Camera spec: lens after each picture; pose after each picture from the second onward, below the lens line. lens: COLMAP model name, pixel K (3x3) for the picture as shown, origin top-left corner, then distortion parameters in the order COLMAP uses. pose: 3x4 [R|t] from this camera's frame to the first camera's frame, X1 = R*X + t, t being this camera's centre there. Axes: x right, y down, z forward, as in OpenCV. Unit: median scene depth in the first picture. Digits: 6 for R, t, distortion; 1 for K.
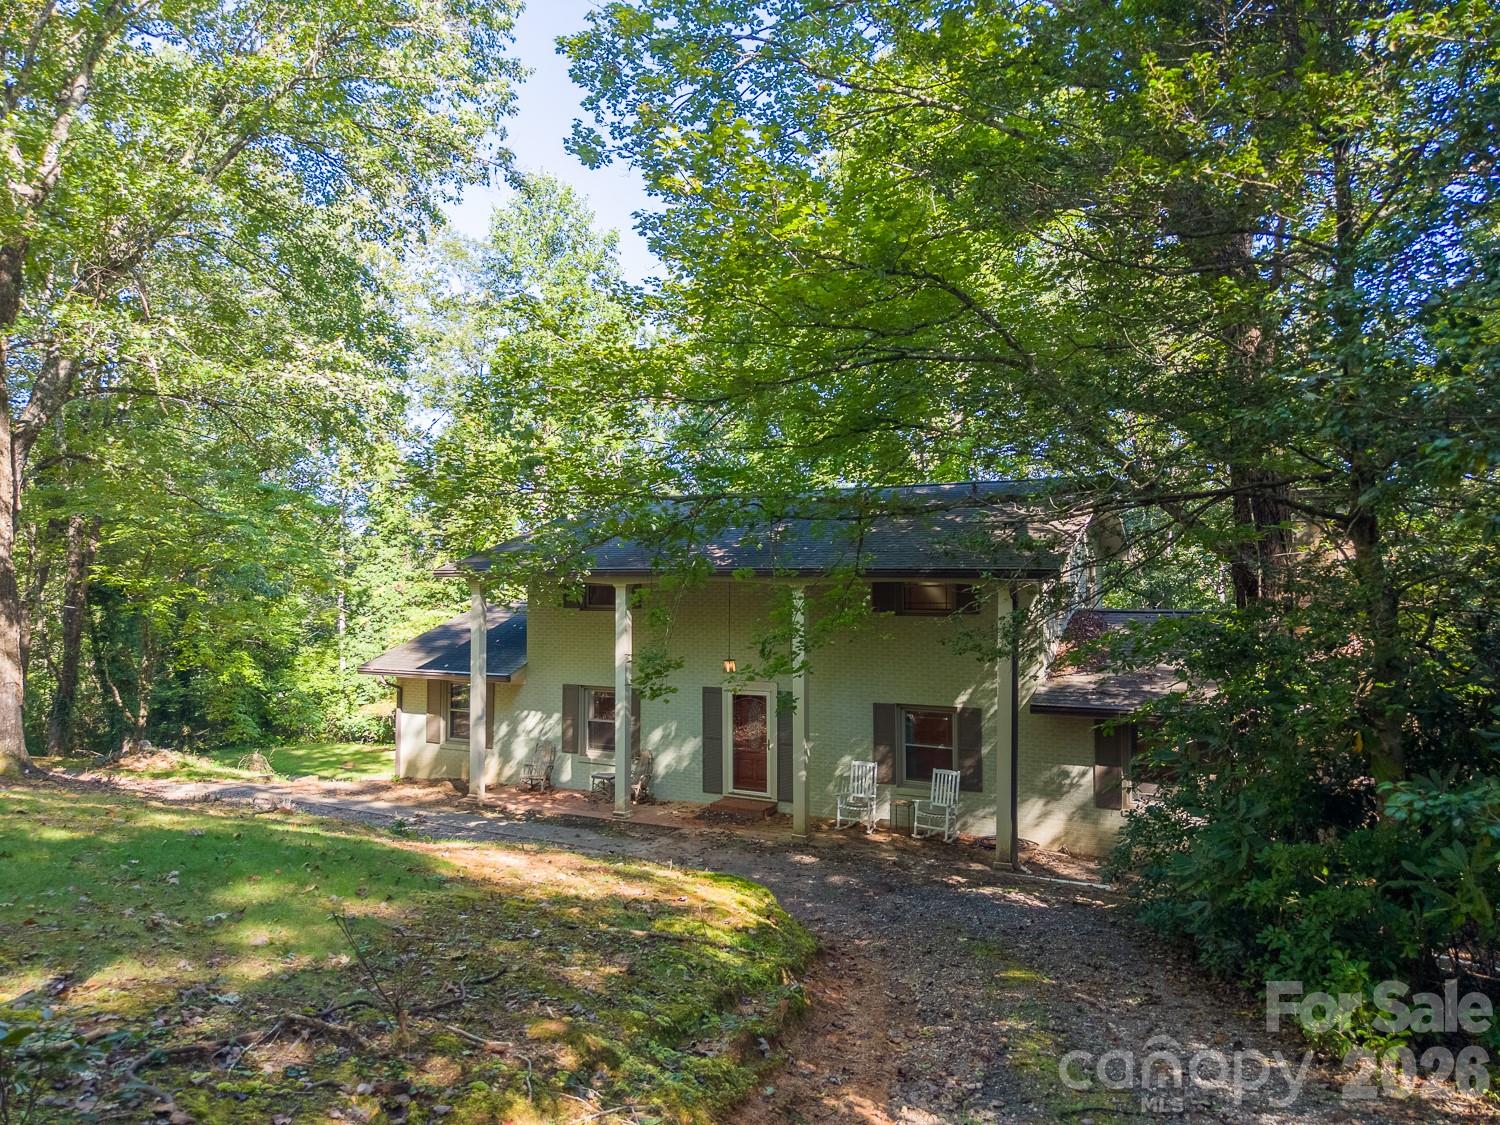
lens RADIAL K [[1009.7, 0, 760.1], [0, 1009.7, 556.4], [0, 0, 1]] dist [0.002639, -0.004439]
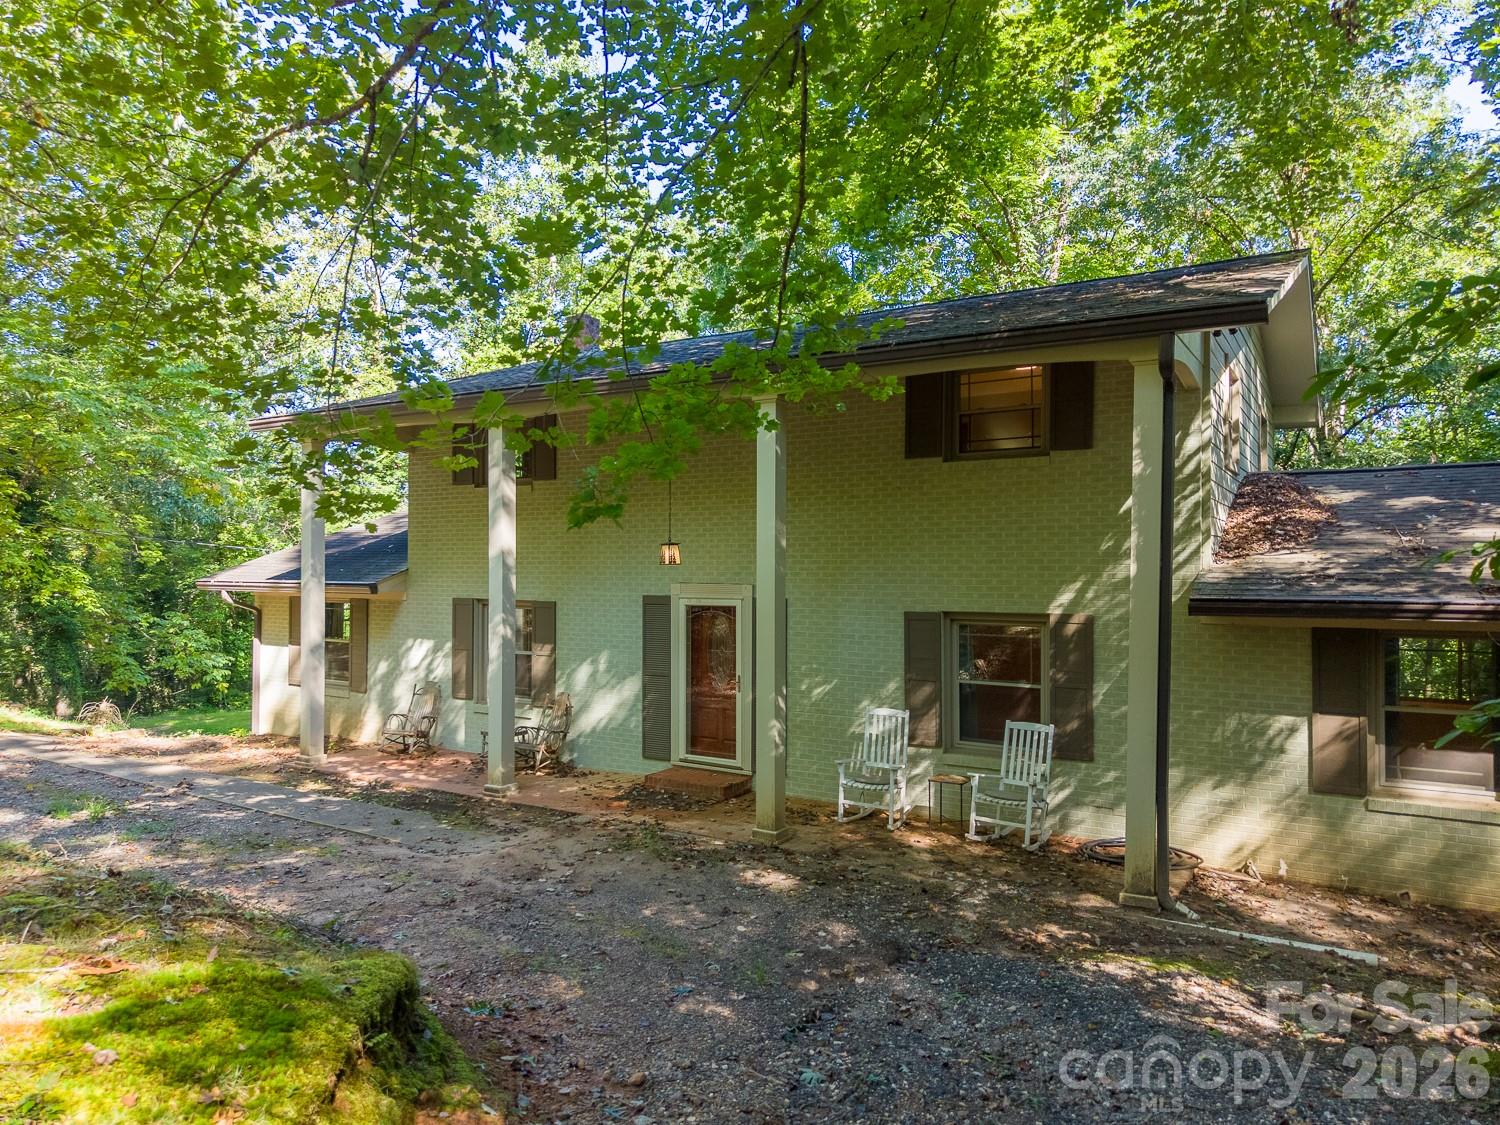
lens RADIAL K [[1009.7, 0, 738.0], [0, 1009.7, 568.9], [0, 0, 1]] dist [0.002639, -0.004439]
pose [[0.995274, -0.000797, -0.097099, 0.075954], [0.003624, 0.999574, 0.028950, 0.107486], [0.097035, -0.029165, 0.994854, 0.420248]]
